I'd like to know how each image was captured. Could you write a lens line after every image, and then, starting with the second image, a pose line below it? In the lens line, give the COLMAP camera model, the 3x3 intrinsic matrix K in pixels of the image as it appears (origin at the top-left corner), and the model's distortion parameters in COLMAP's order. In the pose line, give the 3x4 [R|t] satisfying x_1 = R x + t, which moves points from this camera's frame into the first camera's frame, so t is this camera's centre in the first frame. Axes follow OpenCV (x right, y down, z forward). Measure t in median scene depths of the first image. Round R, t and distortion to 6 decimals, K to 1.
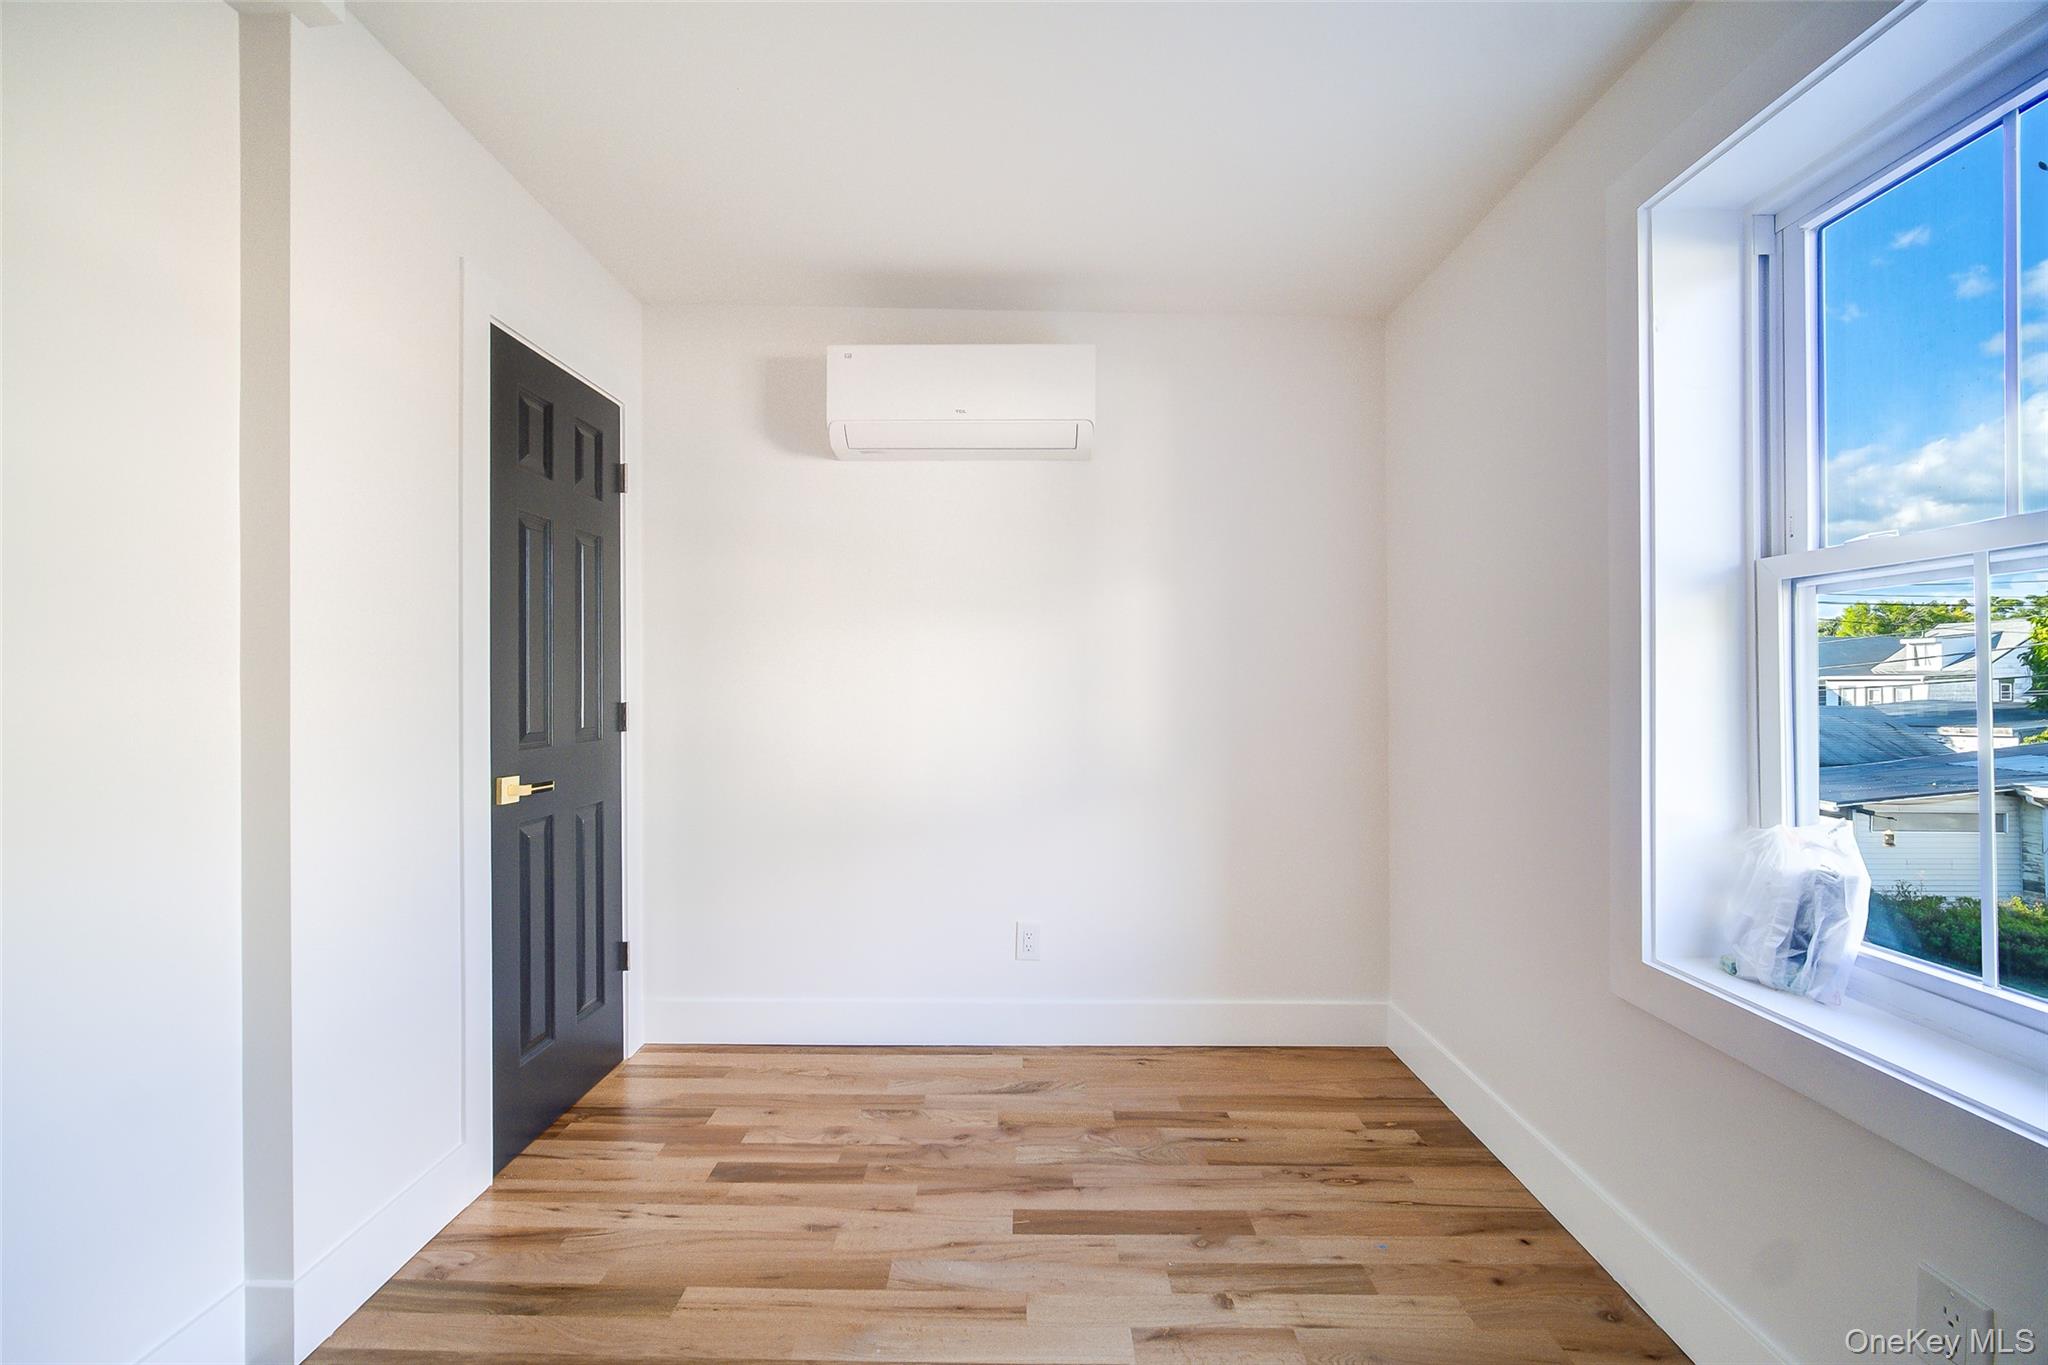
lens RADIAL K [[830.4, 0, 1008.9], [0, 830.4, 682.4], [0, 0, 1]] dist [-0.001833, -0.000373]
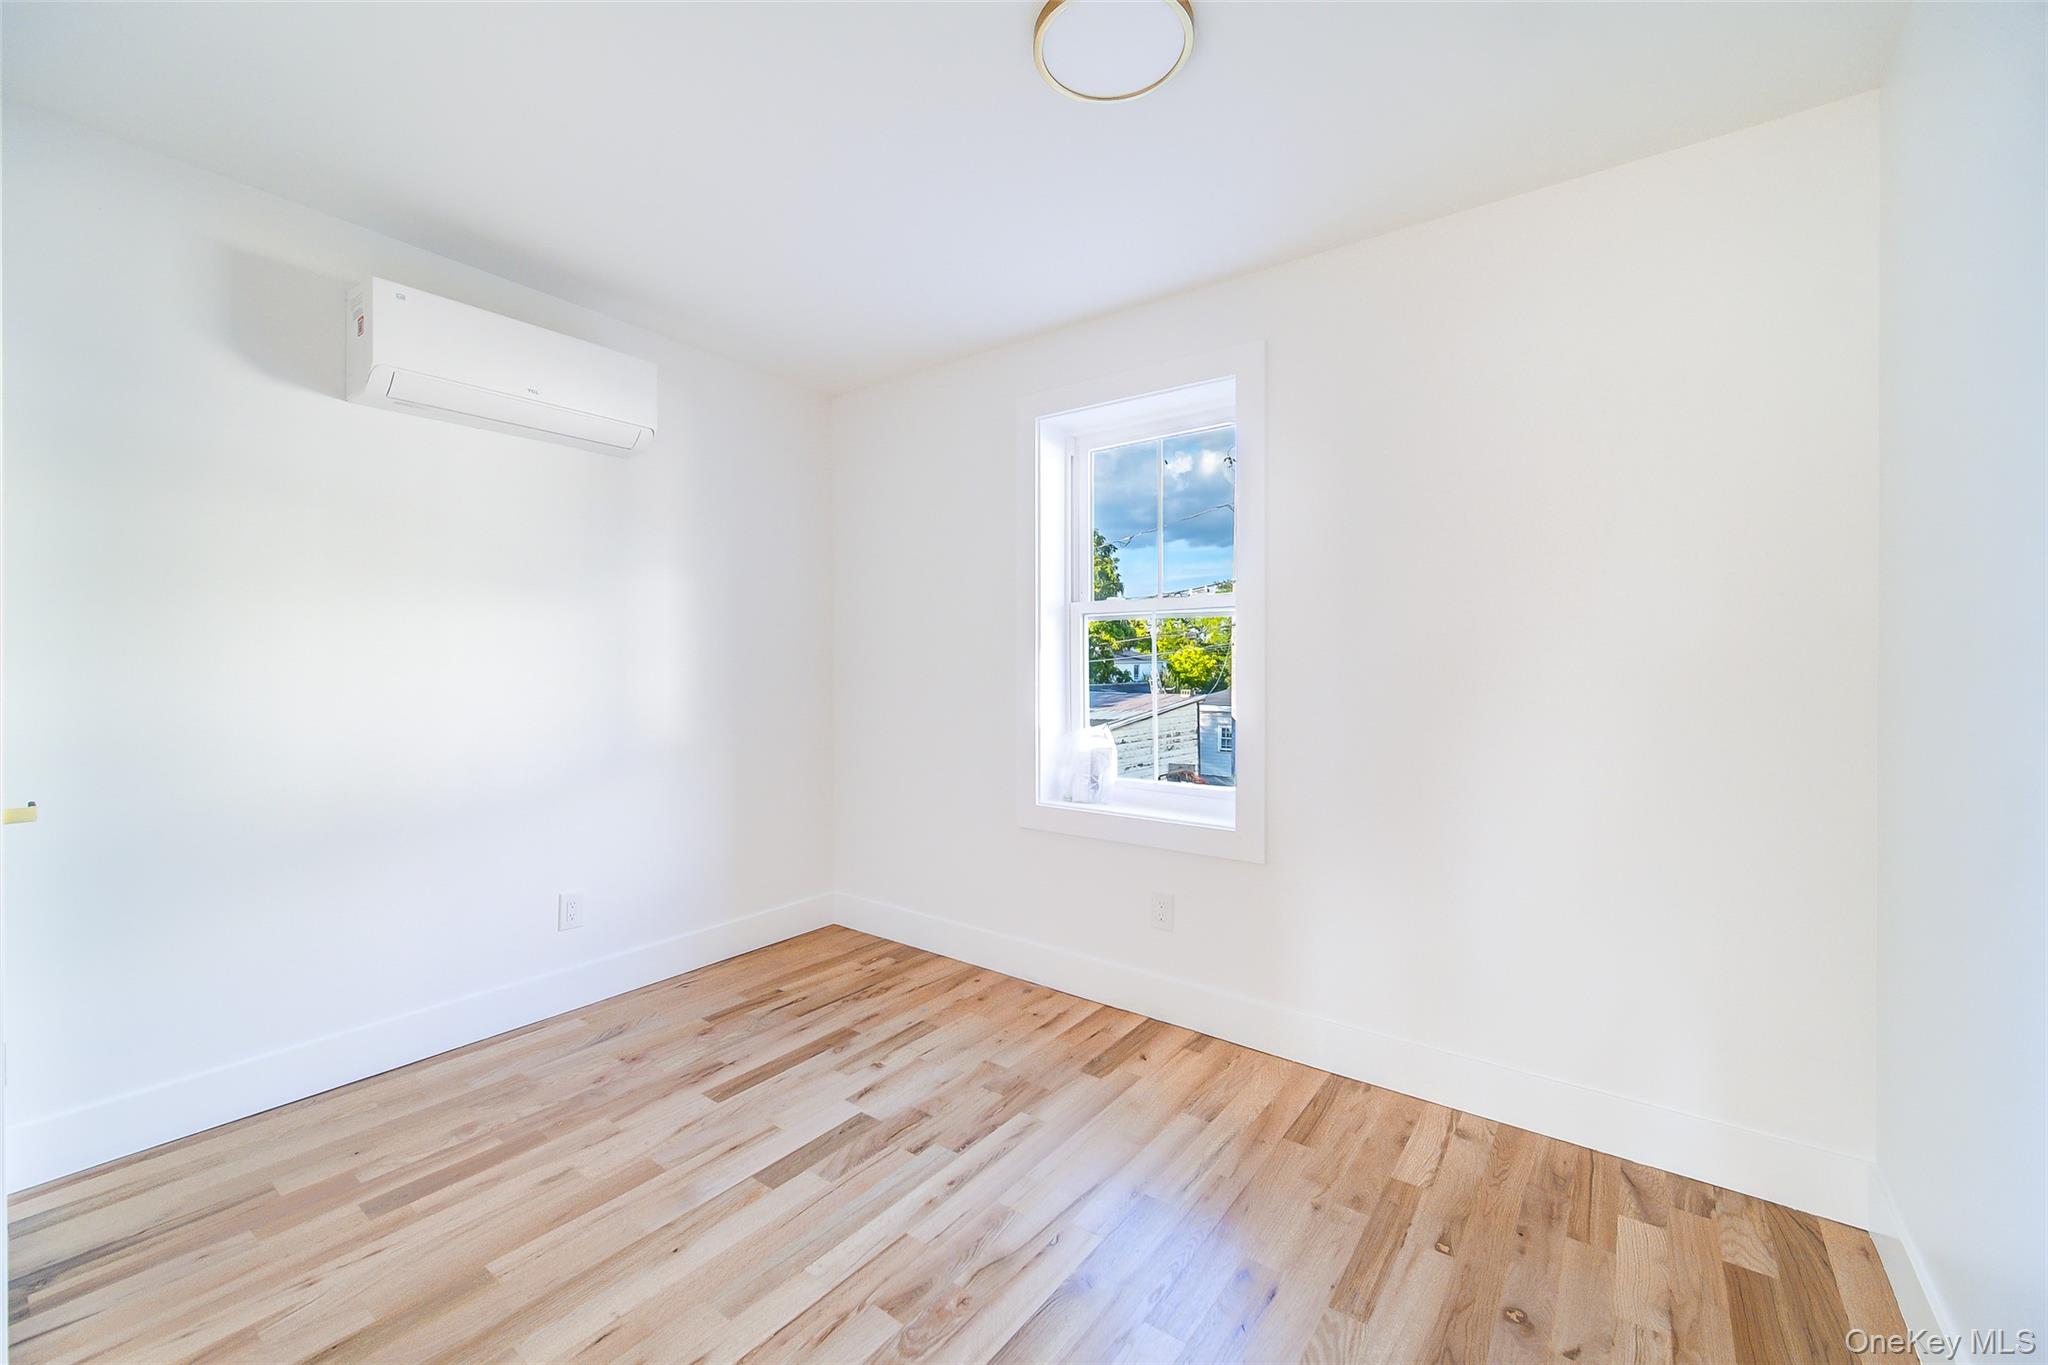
lens RADIAL K [[830.4, 0, 1008.9], [0, 830.4, 682.4], [0, 0, 1]] dist [-0.001833, -0.000373]
pose [[0.587472, -0.017223, 0.809061, -0.652736], [0.000845, 0.999786, 0.020669, 0.004947], [-0.809244, -0.011459, 0.587361, -0.072103]]
